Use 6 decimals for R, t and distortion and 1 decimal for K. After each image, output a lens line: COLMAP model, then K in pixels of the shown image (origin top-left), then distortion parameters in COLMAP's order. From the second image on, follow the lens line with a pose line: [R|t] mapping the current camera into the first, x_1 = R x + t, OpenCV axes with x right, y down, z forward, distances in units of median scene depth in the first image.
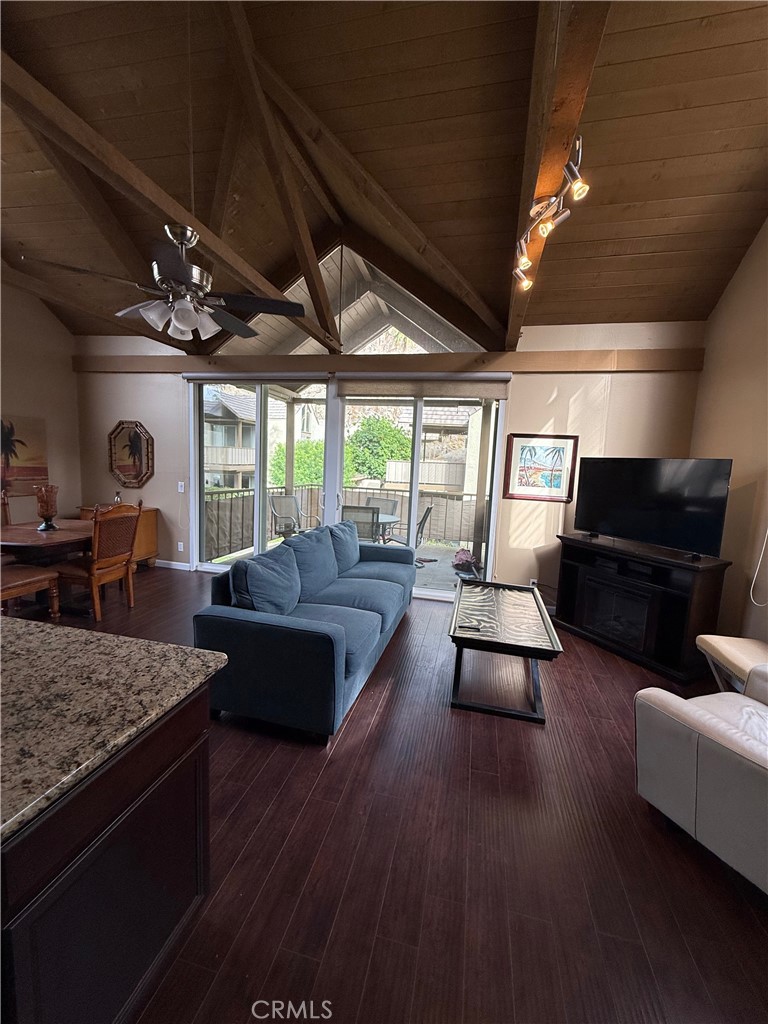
lens RADIAL K [[406.3, 0, 386.1], [0, 406.3, 512.5], [0, 0, 1]] dist [-0.009772, 0.001741]
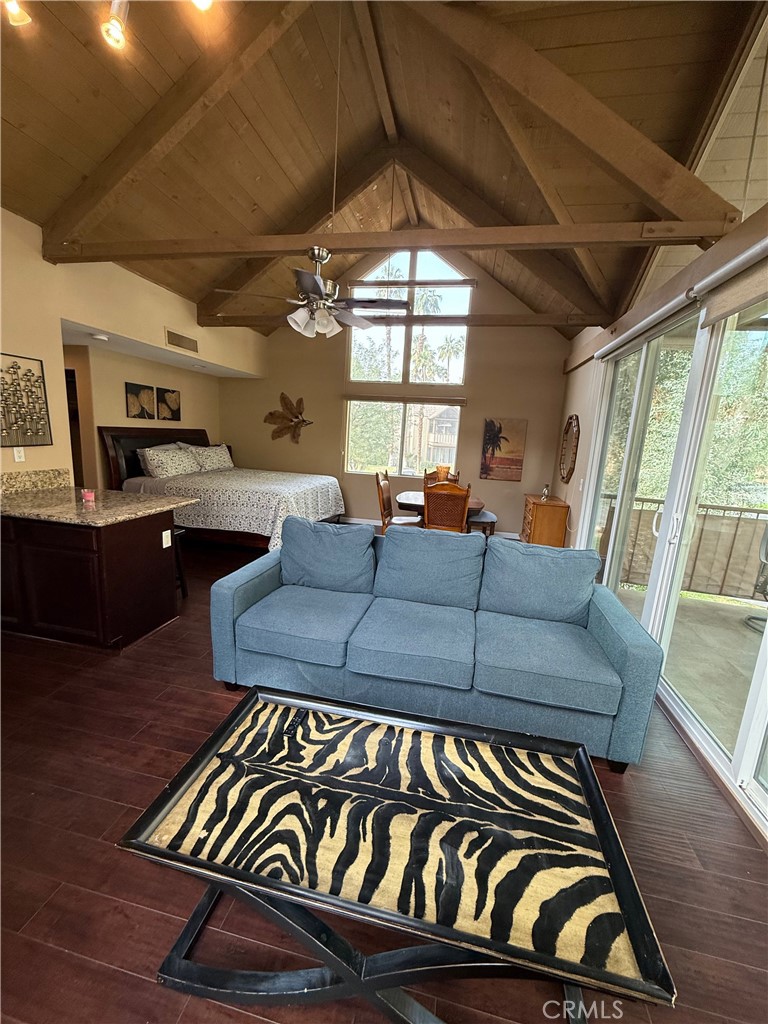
lens RADIAL K [[406.3, 0, 384.8], [0, 406.3, 508.8], [0, 0, 1]] dist [-0.009772, 0.001741]
pose [[0.027702, 0.135823, -0.990346, 0.615373], [-0.184194, 0.974455, 0.128491, -0.077191], [0.982499, 0.178856, 0.052013, 0.902647]]
